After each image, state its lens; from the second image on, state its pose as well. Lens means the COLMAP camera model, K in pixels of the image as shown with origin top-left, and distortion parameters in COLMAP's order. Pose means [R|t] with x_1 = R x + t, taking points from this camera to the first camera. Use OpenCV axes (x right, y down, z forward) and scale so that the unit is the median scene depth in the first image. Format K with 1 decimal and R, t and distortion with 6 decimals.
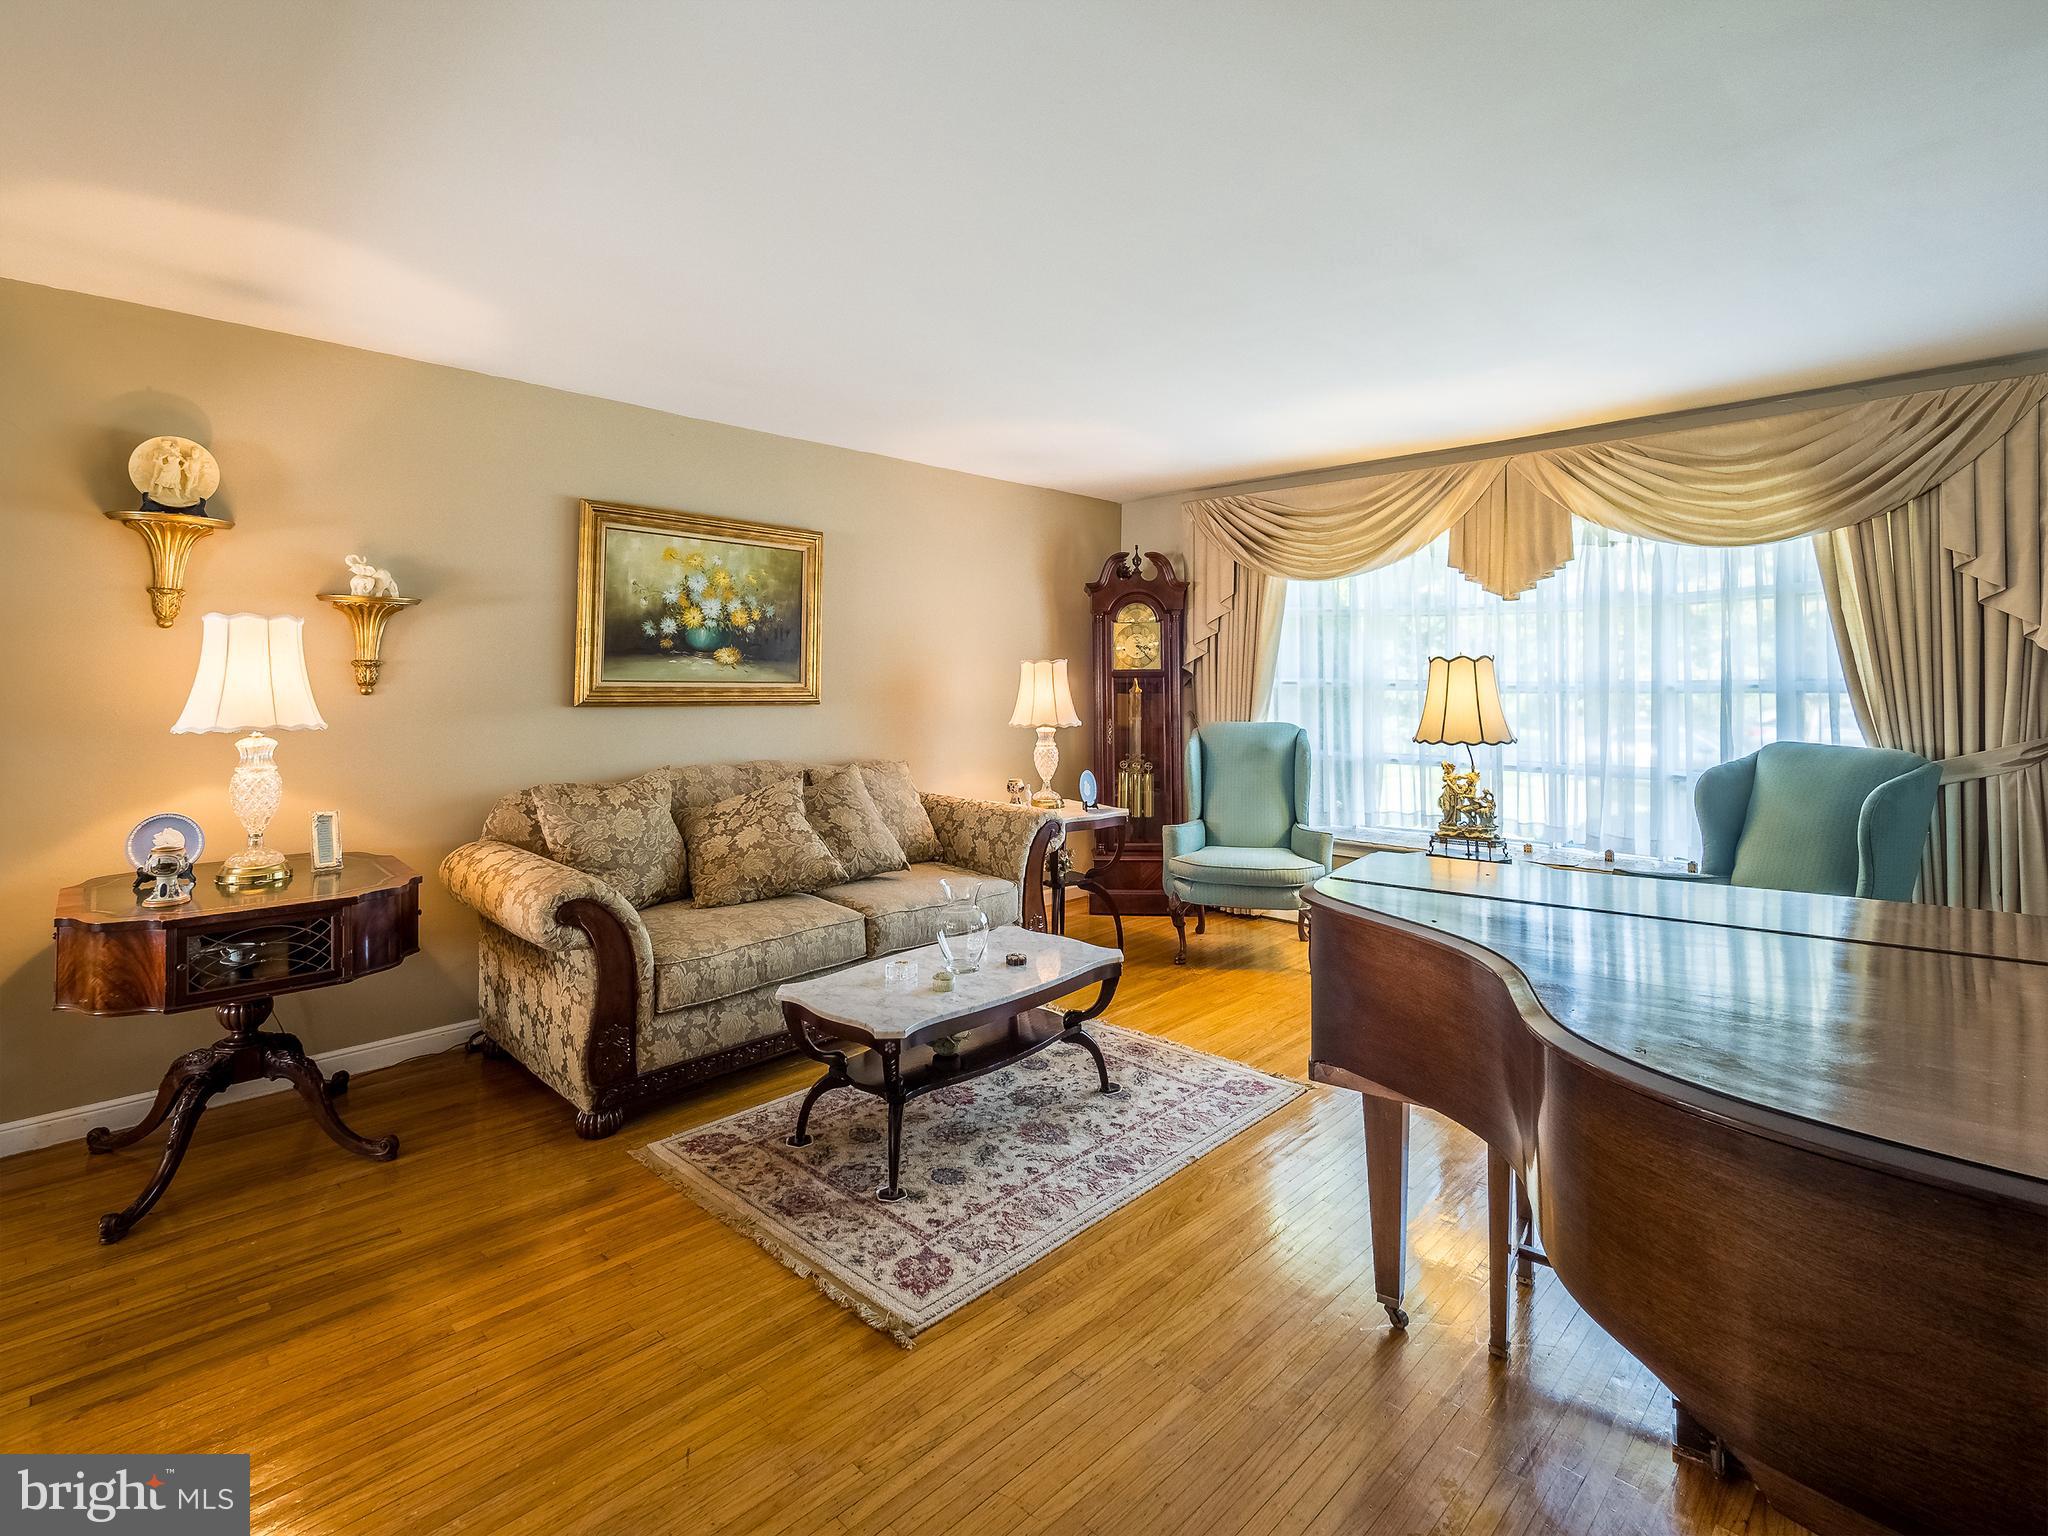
lens RADIAL K [[1012.1, 0, 1019.6], [0, 1012.1, 655.4], [0, 0, 1]] dist [0.001011, 0.000060]
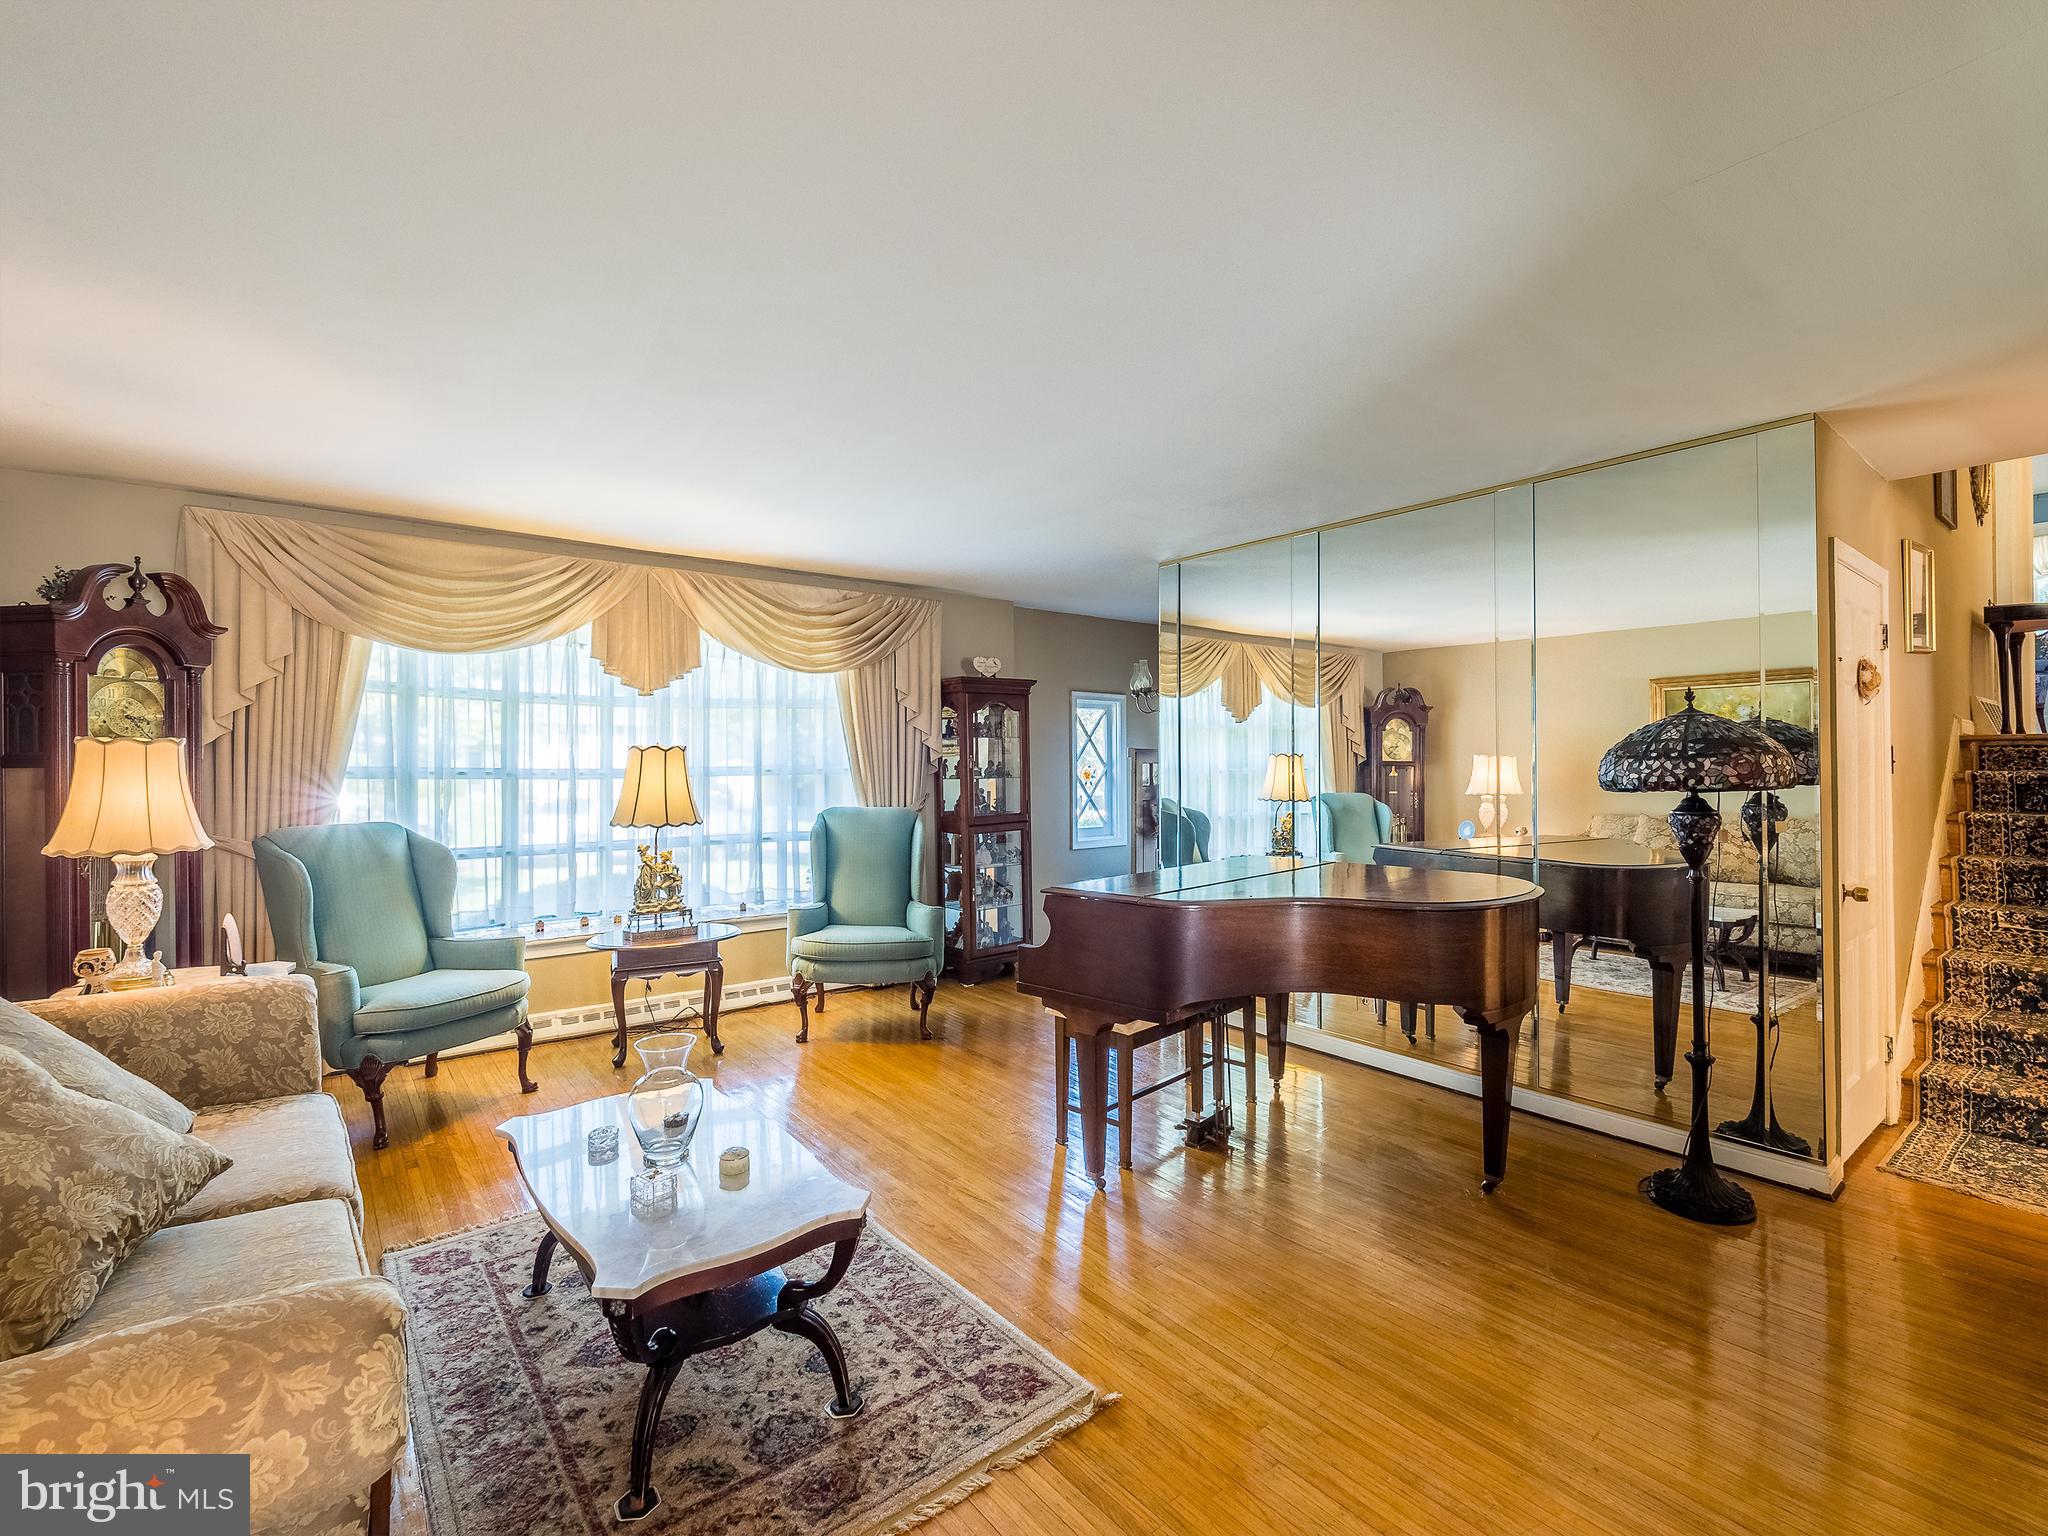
lens RADIAL K [[932.5, 0, 1076.8], [0, 932.5, 767.0], [0, 0, 1]] dist [-0.000439, -0.000405]
pose [[0.093338, -0.002763, 0.995631, -0.481998], [-0.017763, 0.999832, 0.004440, 0.010053], [-0.995476, -0.018099, 0.093273, 0.430516]]
